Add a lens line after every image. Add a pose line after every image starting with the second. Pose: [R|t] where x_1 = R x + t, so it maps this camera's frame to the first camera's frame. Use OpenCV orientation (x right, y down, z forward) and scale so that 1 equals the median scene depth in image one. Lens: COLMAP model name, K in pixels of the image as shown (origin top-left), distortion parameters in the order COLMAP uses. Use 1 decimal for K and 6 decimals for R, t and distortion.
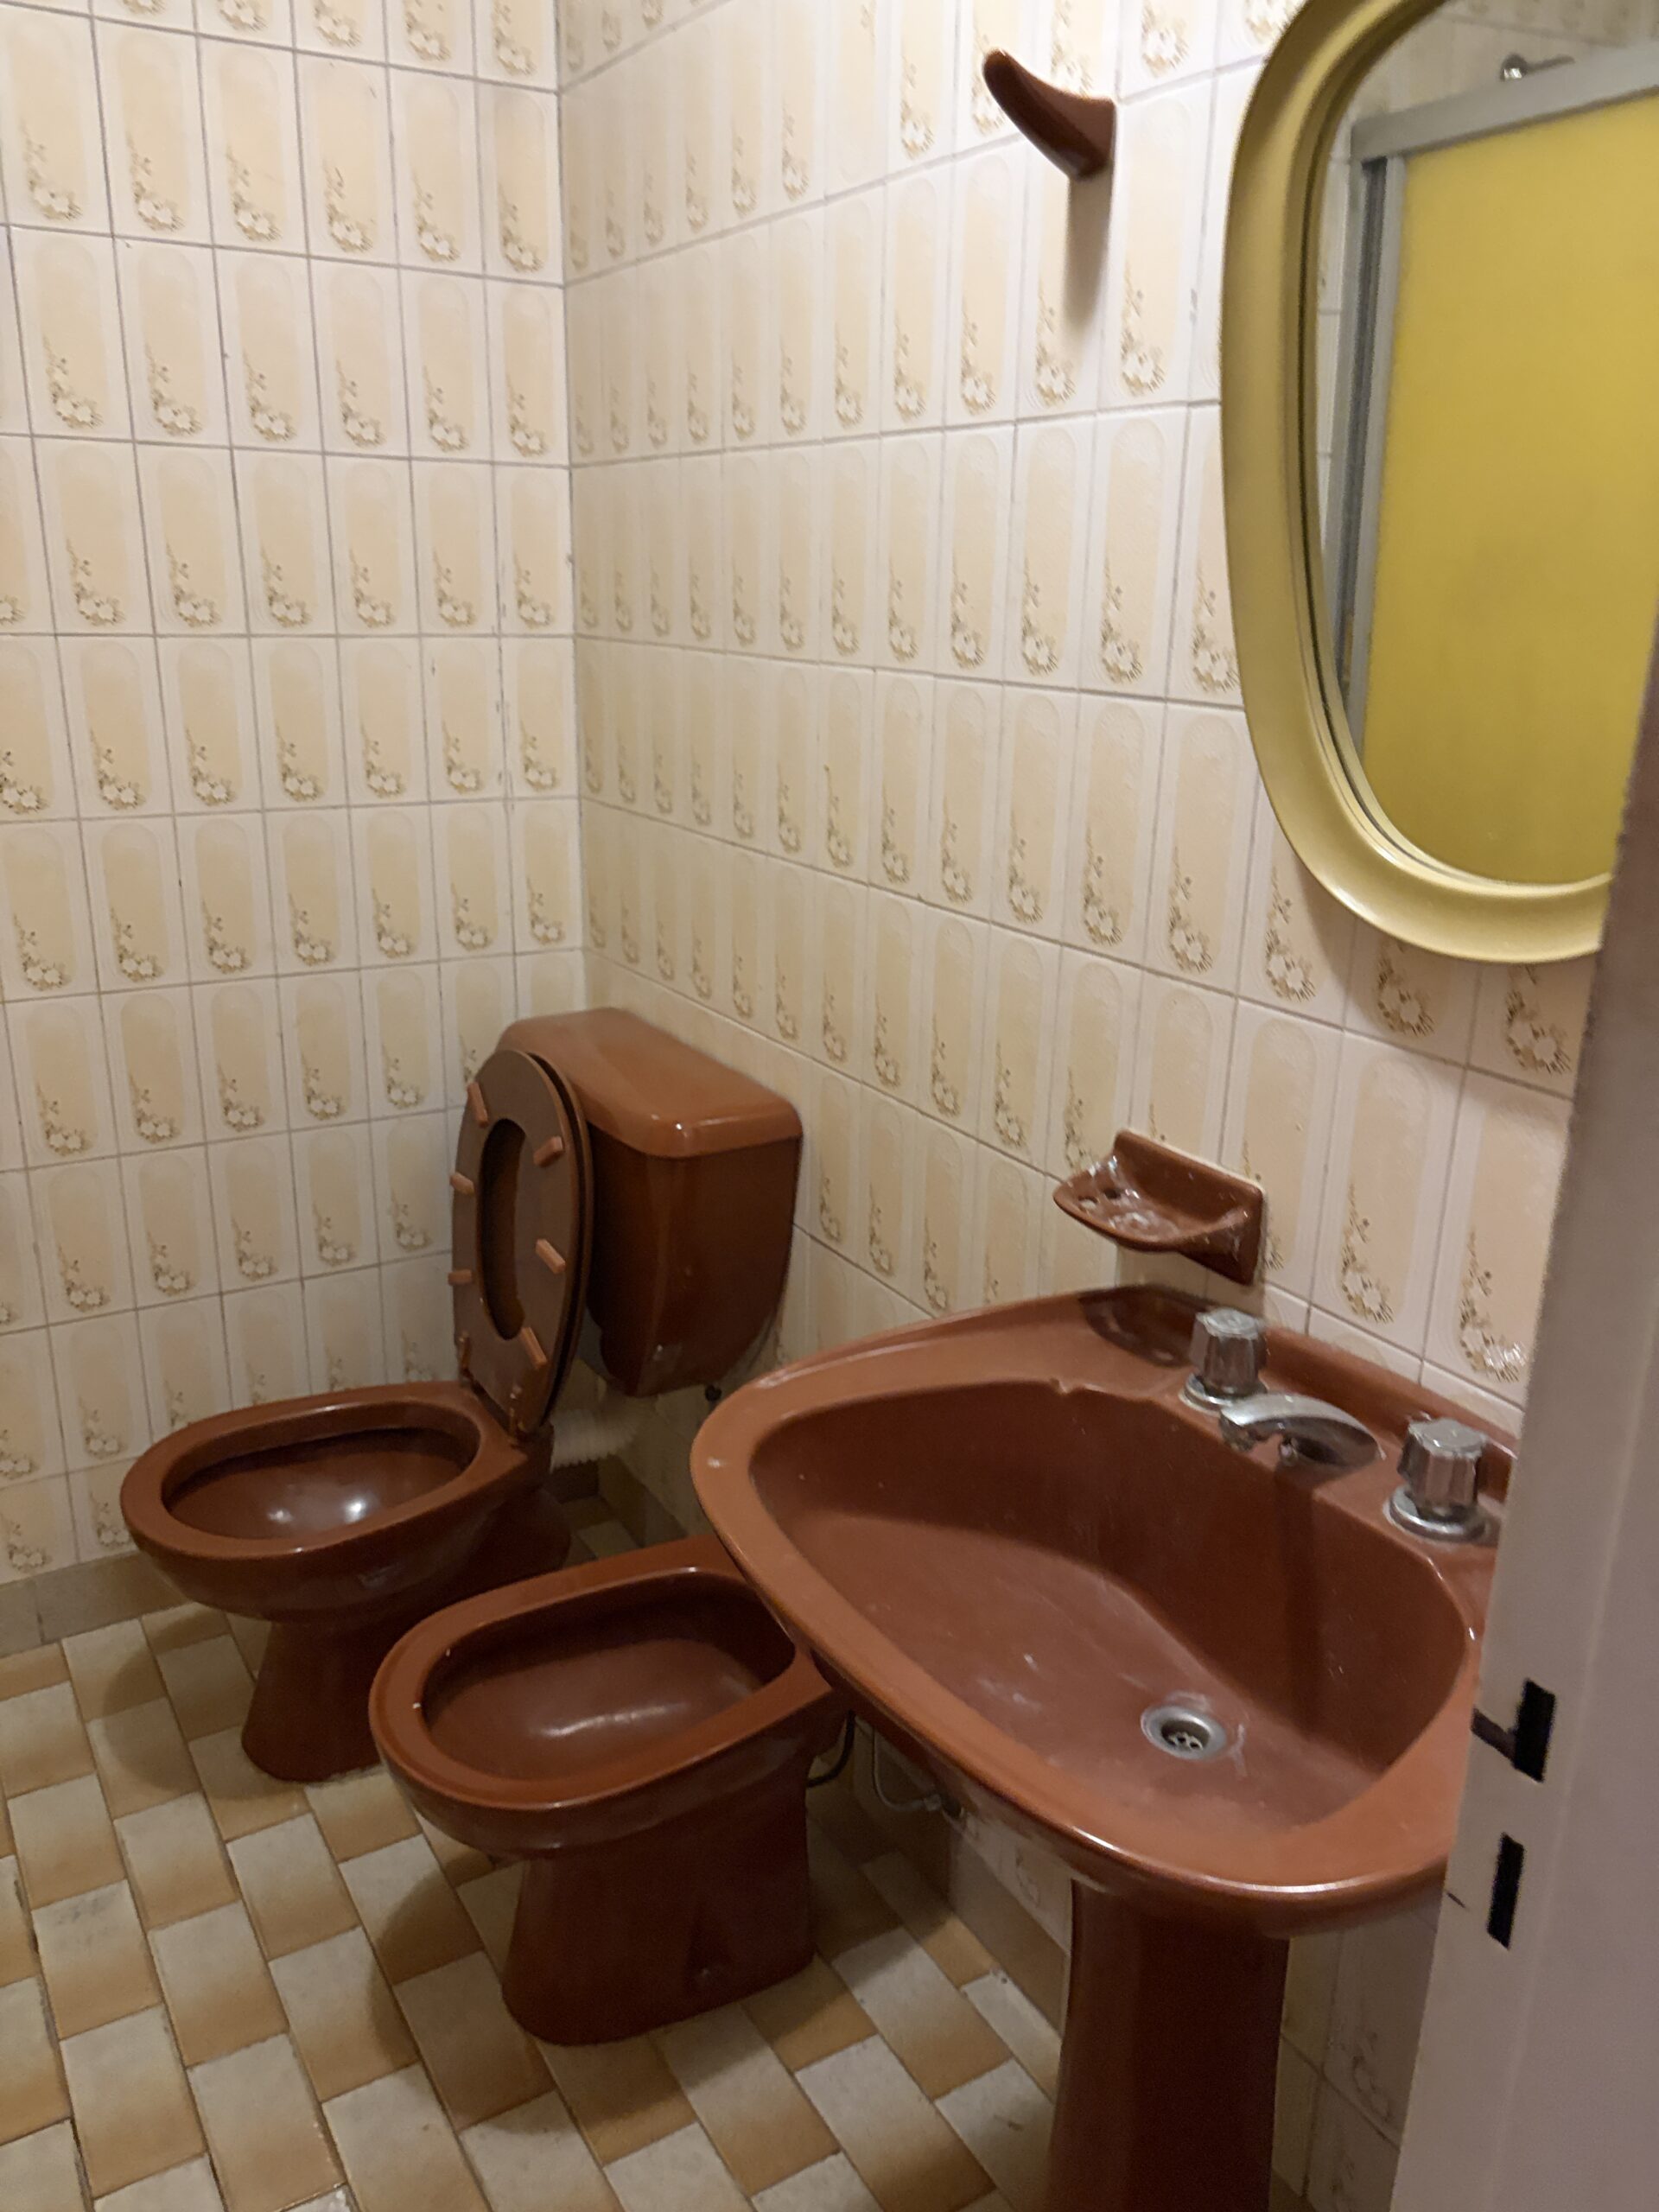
lens RADIAL K [[1688.8, 0, 824.5], [0, 1688.8, 1102.1], [0, 0, 1]] dist [0.050380, -0.054938]
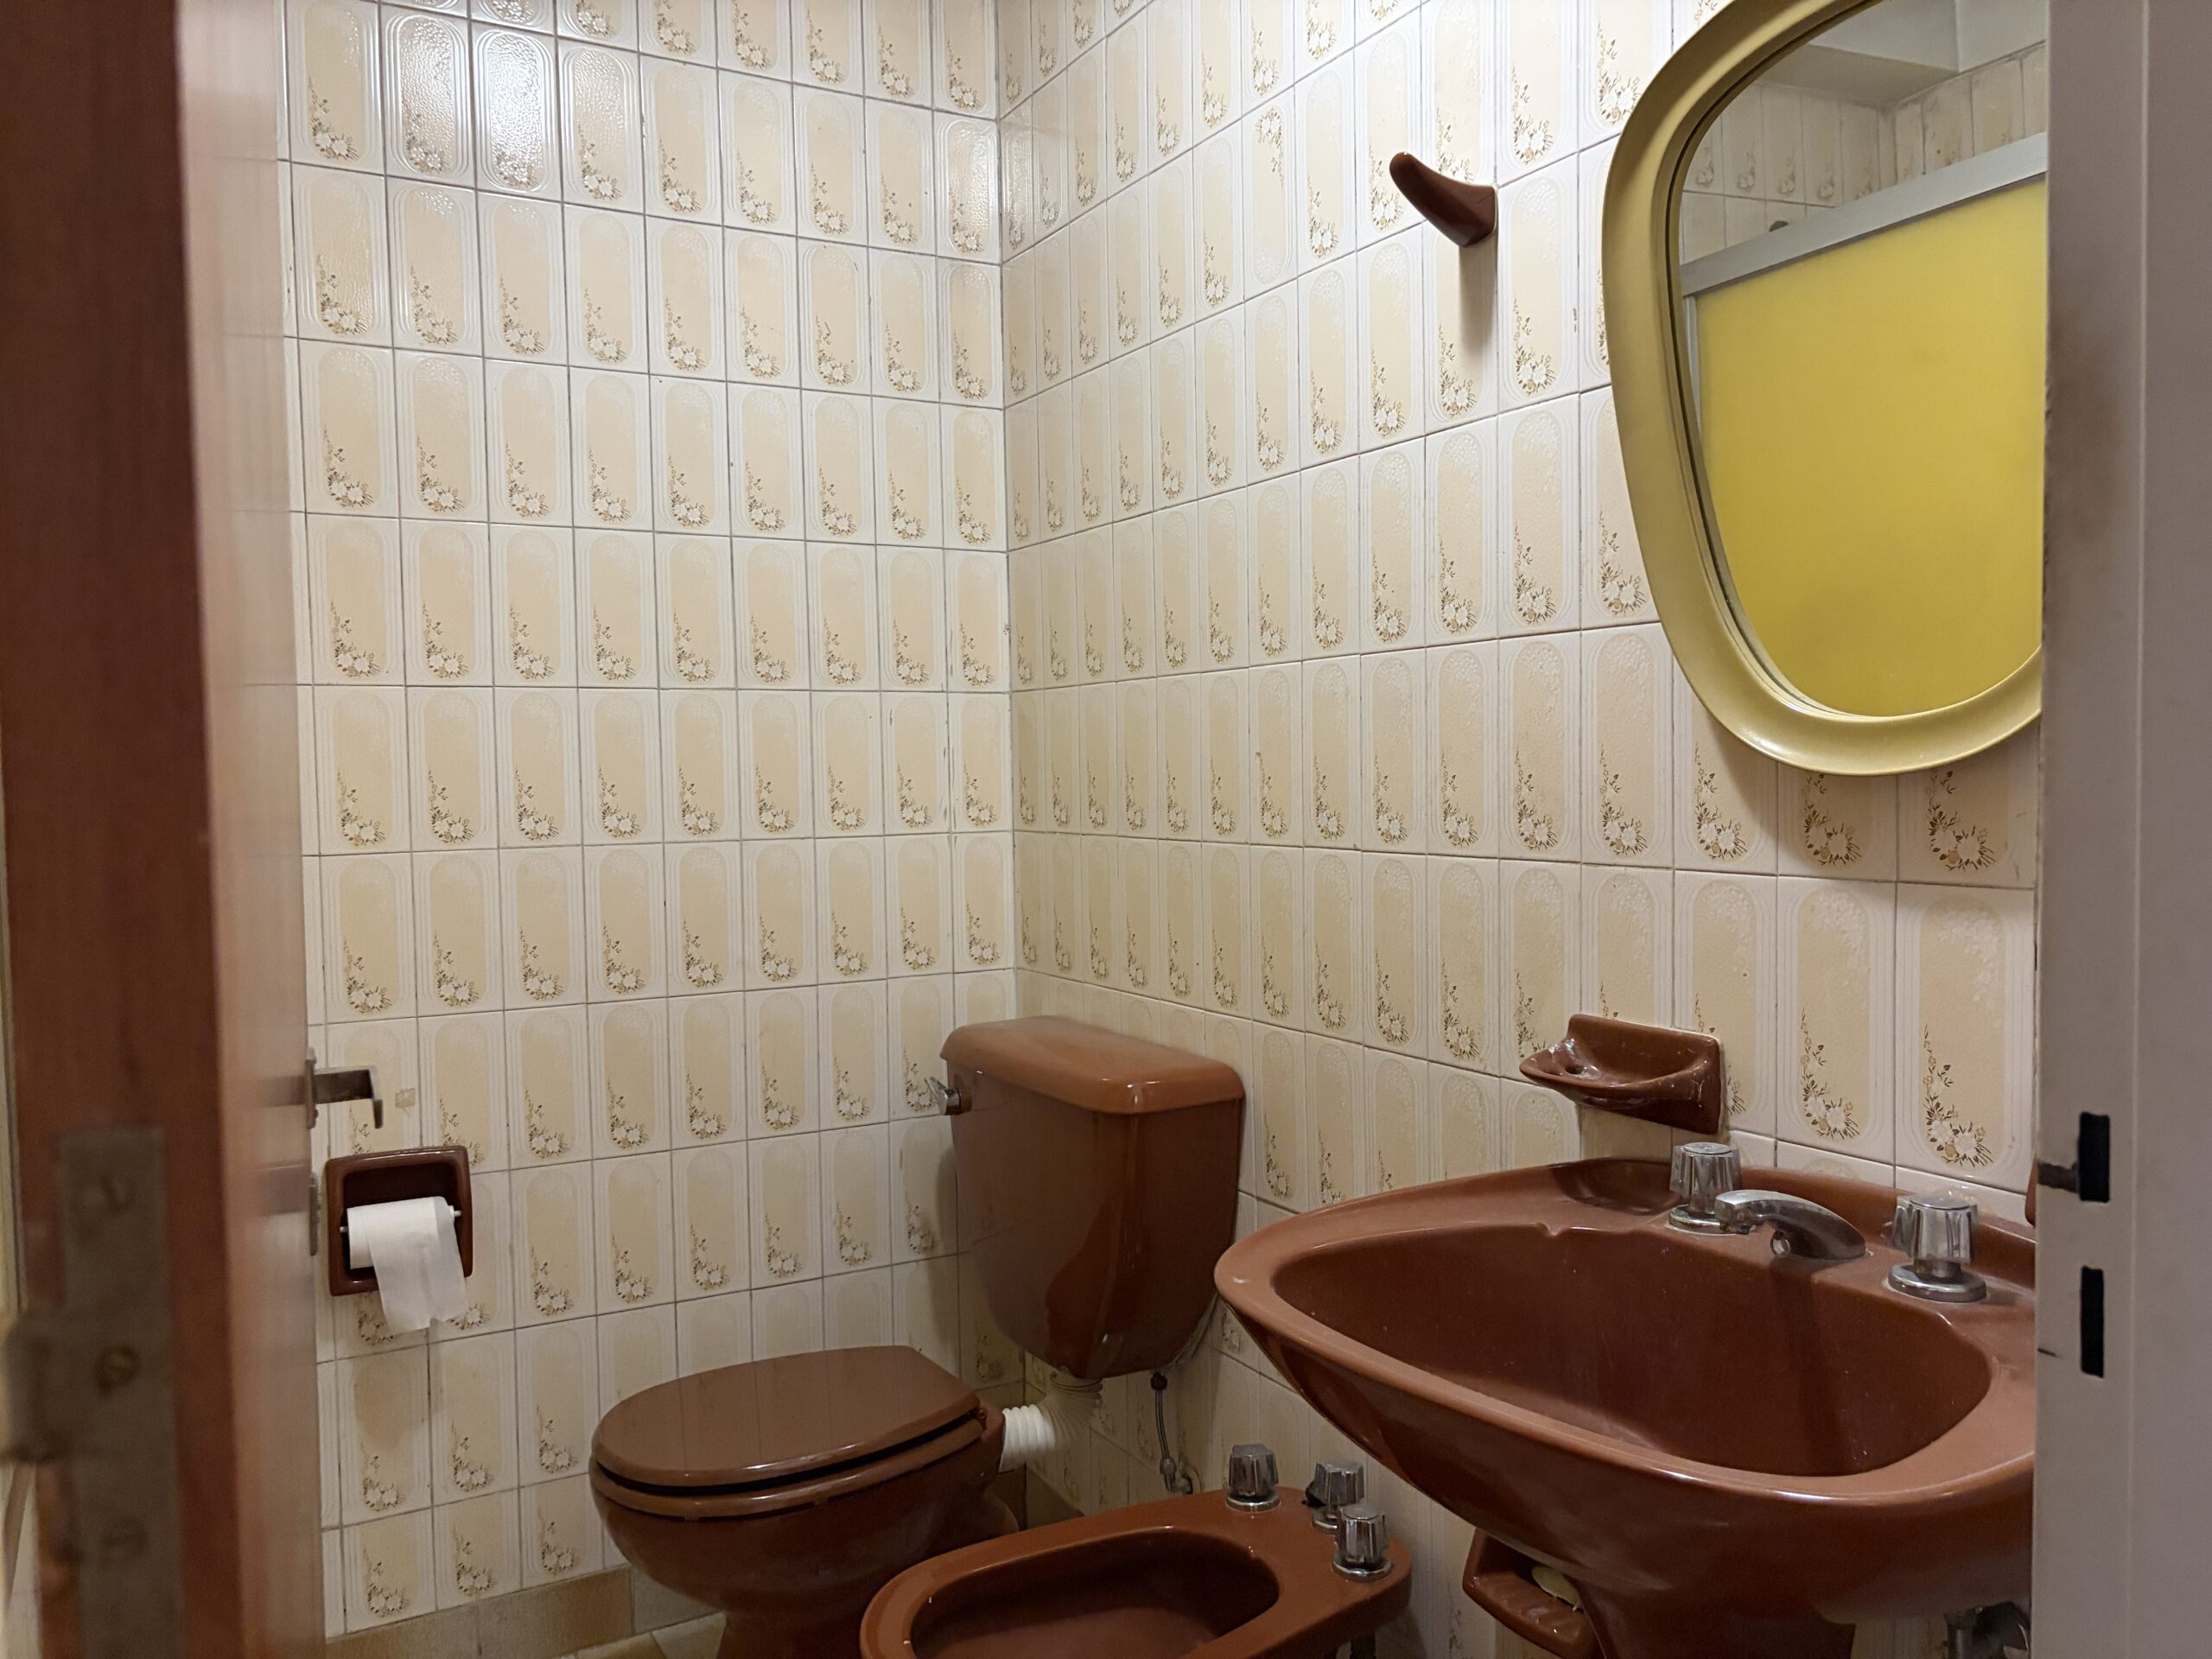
lens RADIAL K [[1688.8, 0, 1085.6], [0, 1688.8, 845.7], [0, 0, 1]] dist [0.050380, -0.054938]
pose [[0.998985, -0.033512, -0.030108, -0.085006], [0.024336, 0.963848, -0.265338, 0.162830], [0.037911, 0.264336, 0.963685, -0.078780]]
